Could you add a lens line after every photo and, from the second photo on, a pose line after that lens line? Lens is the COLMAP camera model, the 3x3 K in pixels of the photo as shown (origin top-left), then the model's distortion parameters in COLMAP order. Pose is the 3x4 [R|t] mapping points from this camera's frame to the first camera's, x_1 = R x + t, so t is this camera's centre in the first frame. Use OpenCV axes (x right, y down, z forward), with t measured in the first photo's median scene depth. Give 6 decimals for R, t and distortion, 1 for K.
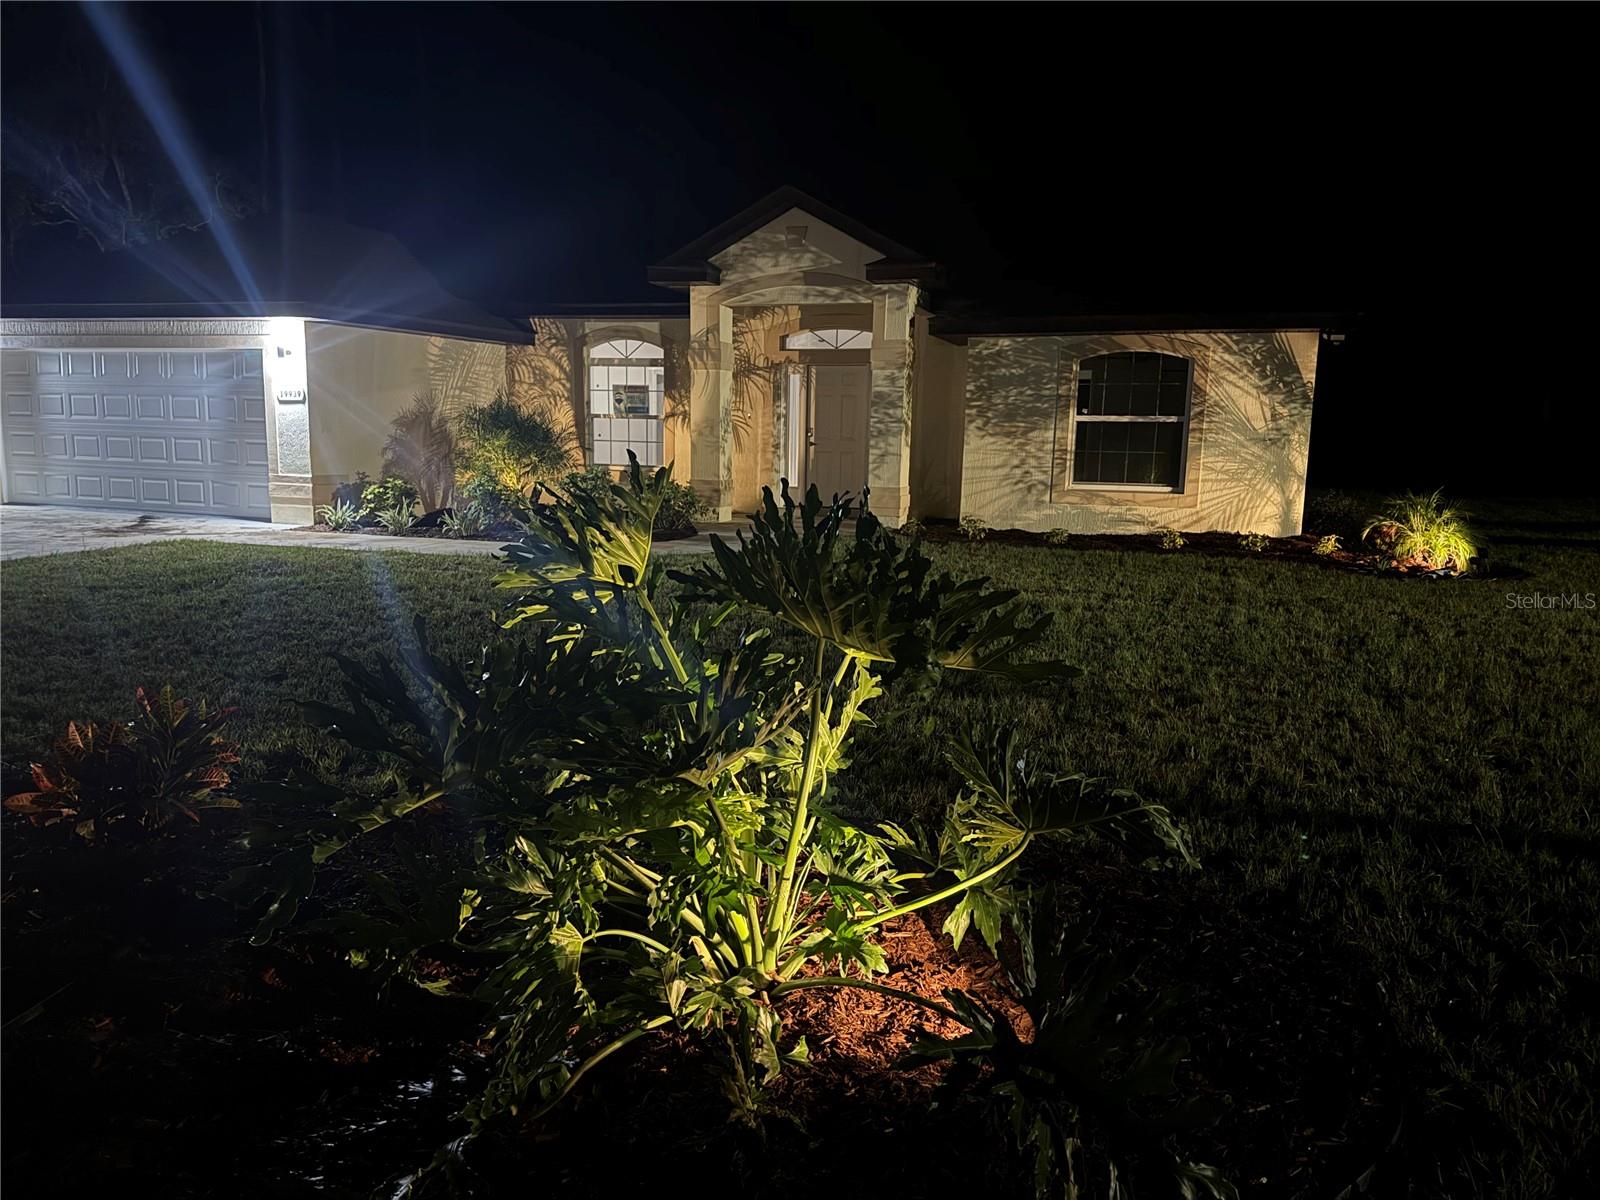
lens RADIAL K [[1121.7, 0, 791.9], [0, 1121.7, 626.1], [0, 0, 1]] dist [0.055418, -0.061528]
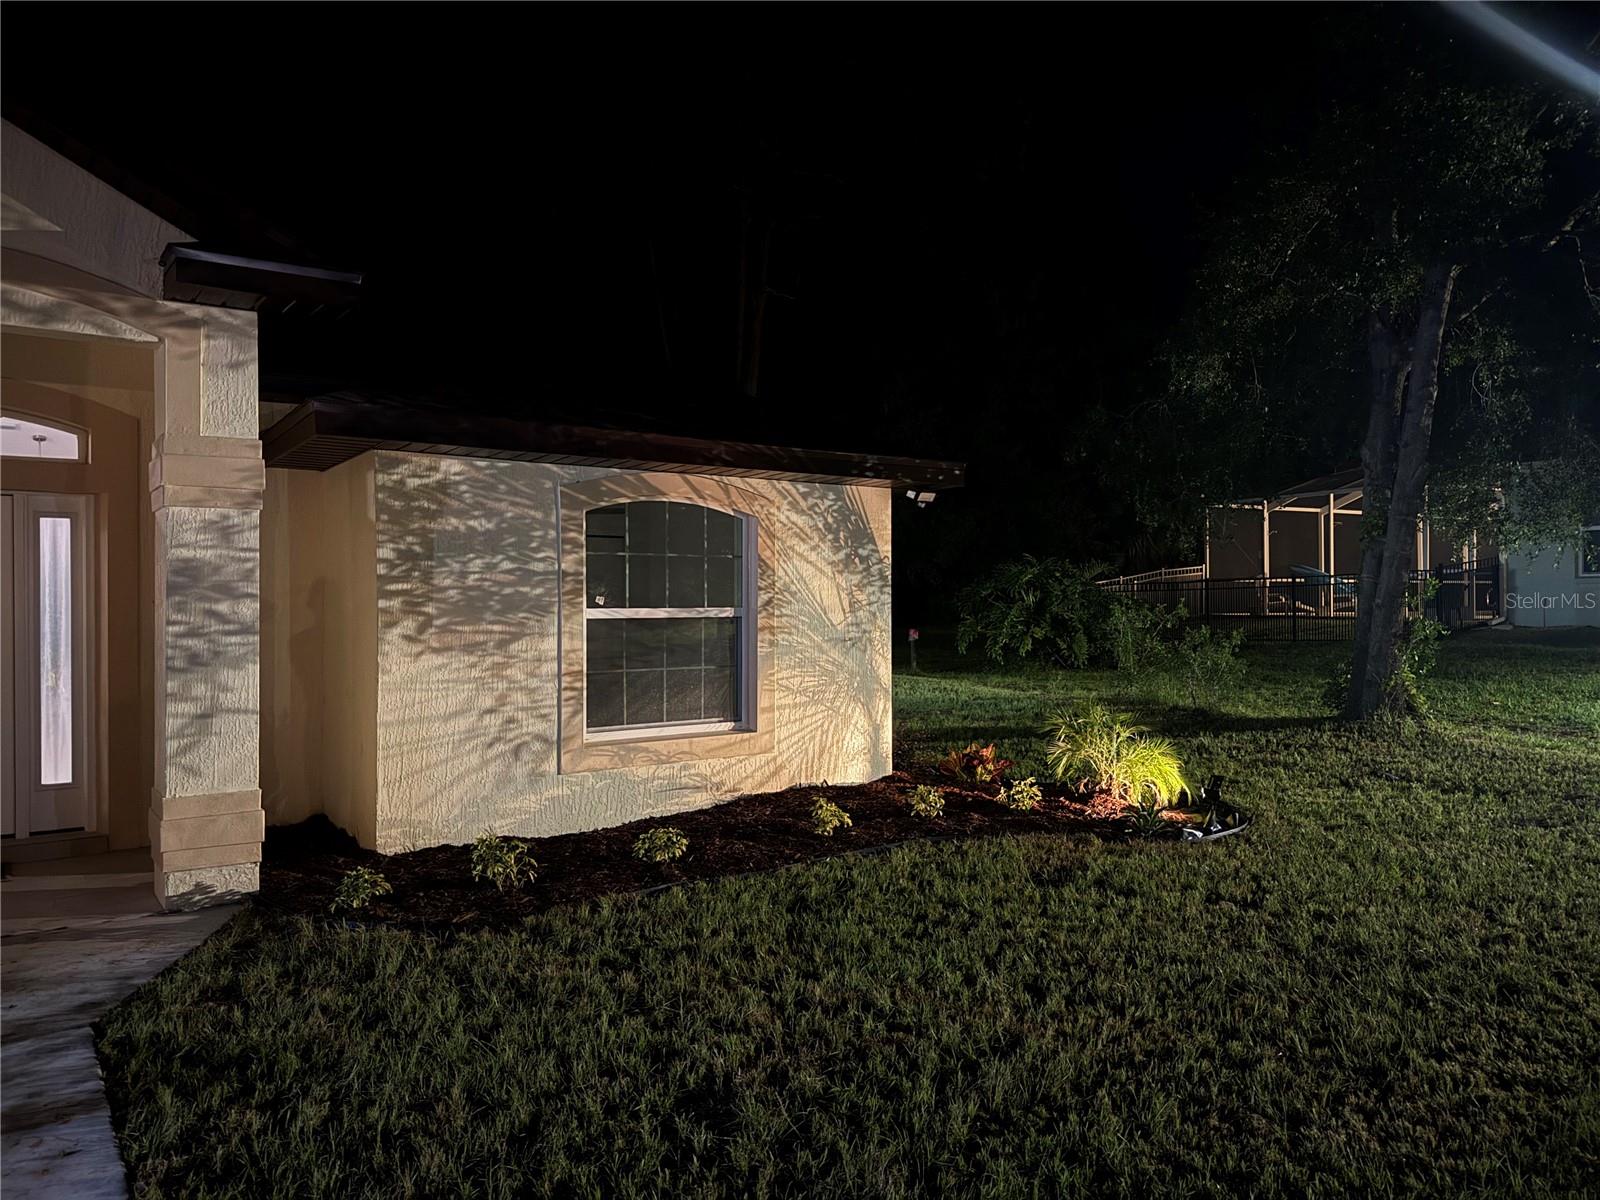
lens RADIAL K [[1121.7, 0, 816.4], [0, 1121.7, 597.3], [0, 0, 1]] dist [0.055418, -0.061528]
pose [[0.561704, -0.018073, 0.827141, -0.130951], [0.154705, 0.984422, -0.083549, -0.127249], [-0.812745, 0.174893, 0.555750, 0.596556]]
